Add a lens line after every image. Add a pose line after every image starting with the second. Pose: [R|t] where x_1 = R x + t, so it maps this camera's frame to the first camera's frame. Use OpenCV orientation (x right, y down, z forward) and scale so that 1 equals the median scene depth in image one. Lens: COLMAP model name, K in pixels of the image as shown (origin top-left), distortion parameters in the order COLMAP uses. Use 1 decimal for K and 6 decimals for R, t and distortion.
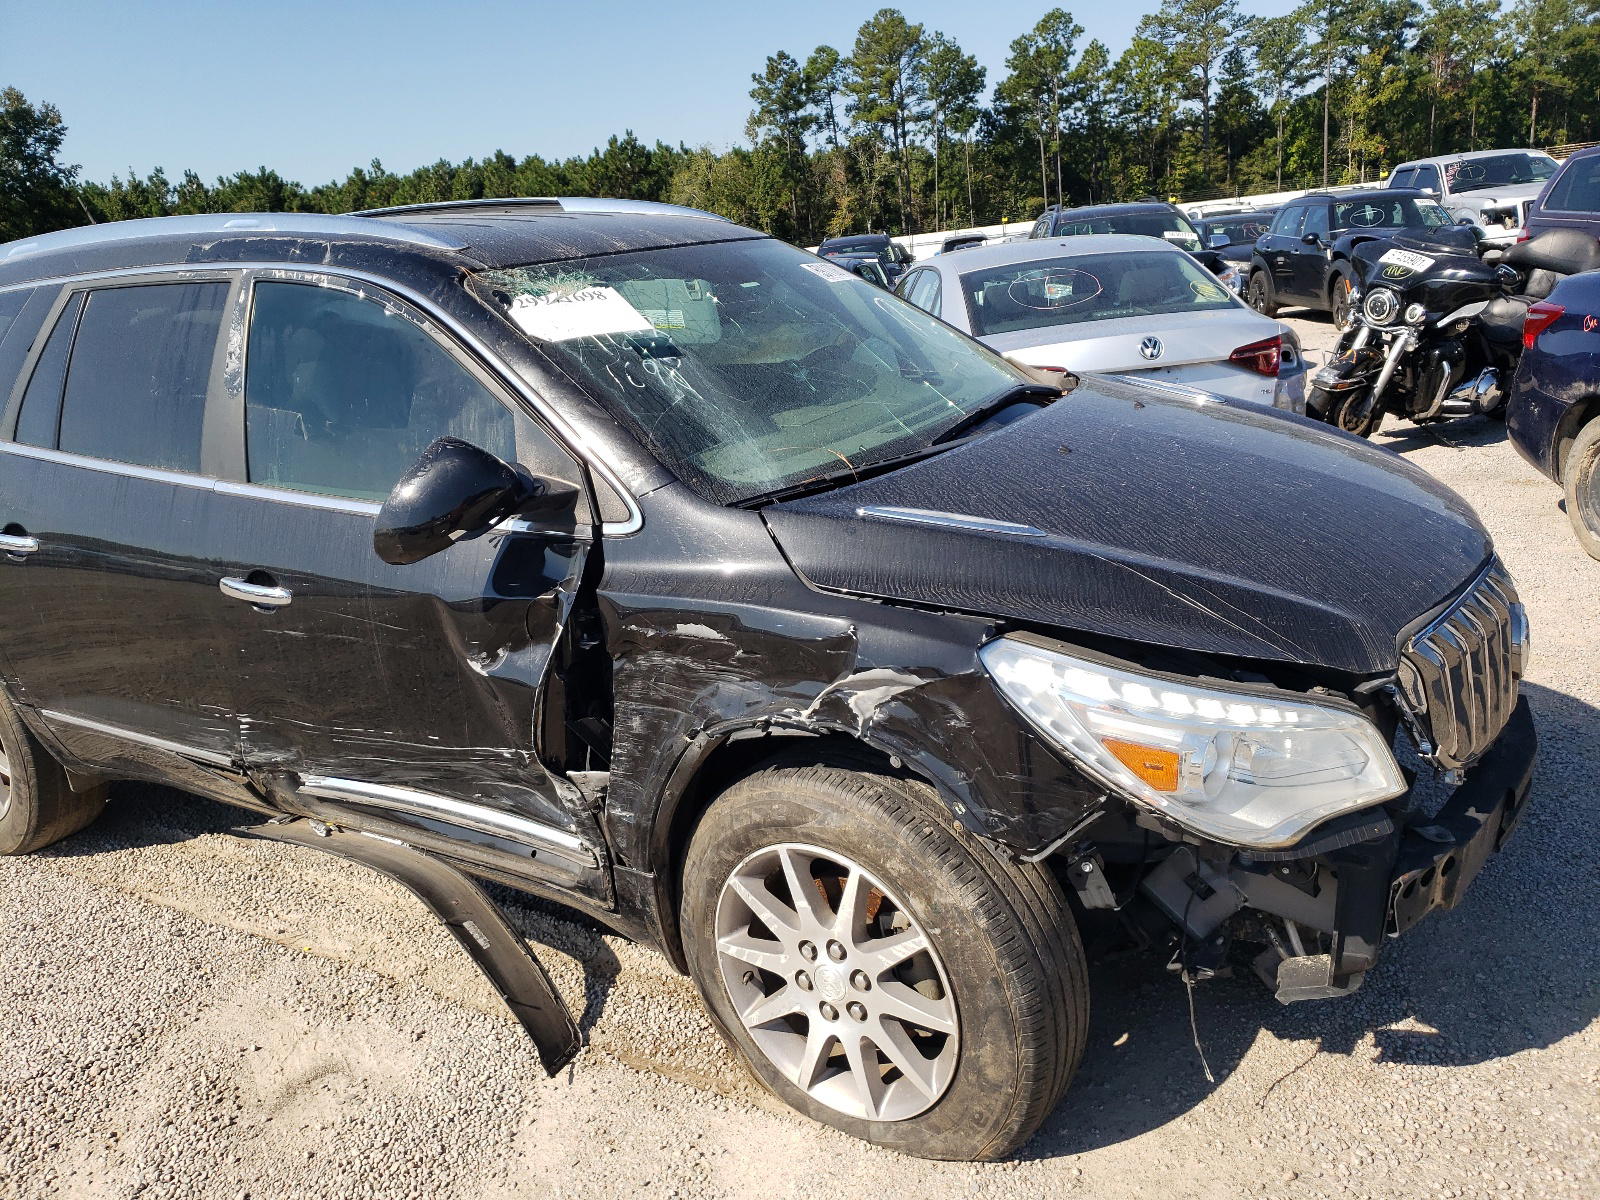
lens RADIAL K [[1210.7, 0, 801.9], [0, 1210.7, 580.6], [0, 0, 1]] dist [0.001080, 0.040448]
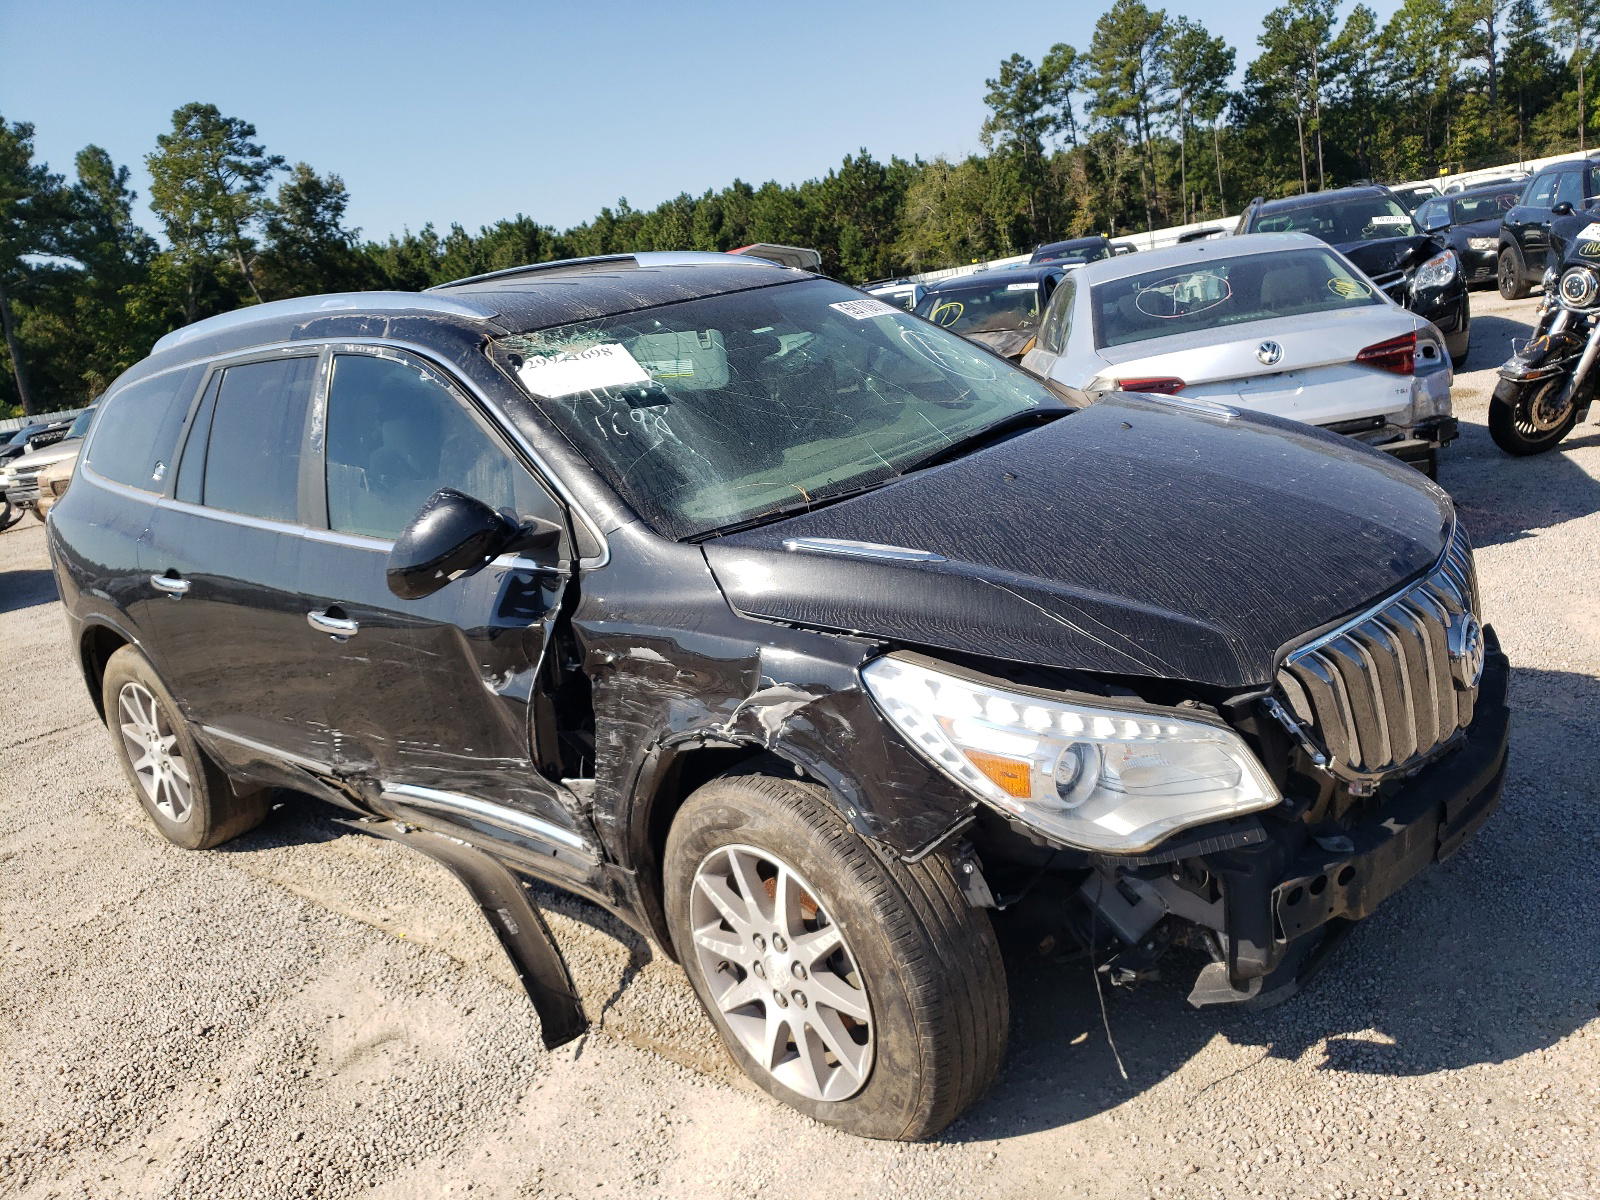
lens RADIAL K [[1205.4, 0, 800.0], [0, 1205.4, 600.0], [0, 0, 1]] dist [0.020409, -0.001752]
pose [[0.983554, -0.021307, -0.179355, 0.229882], [0.021742, 0.999764, 0.000460, -0.005169], [0.179302, -0.004352, 0.983784, -0.066996]]
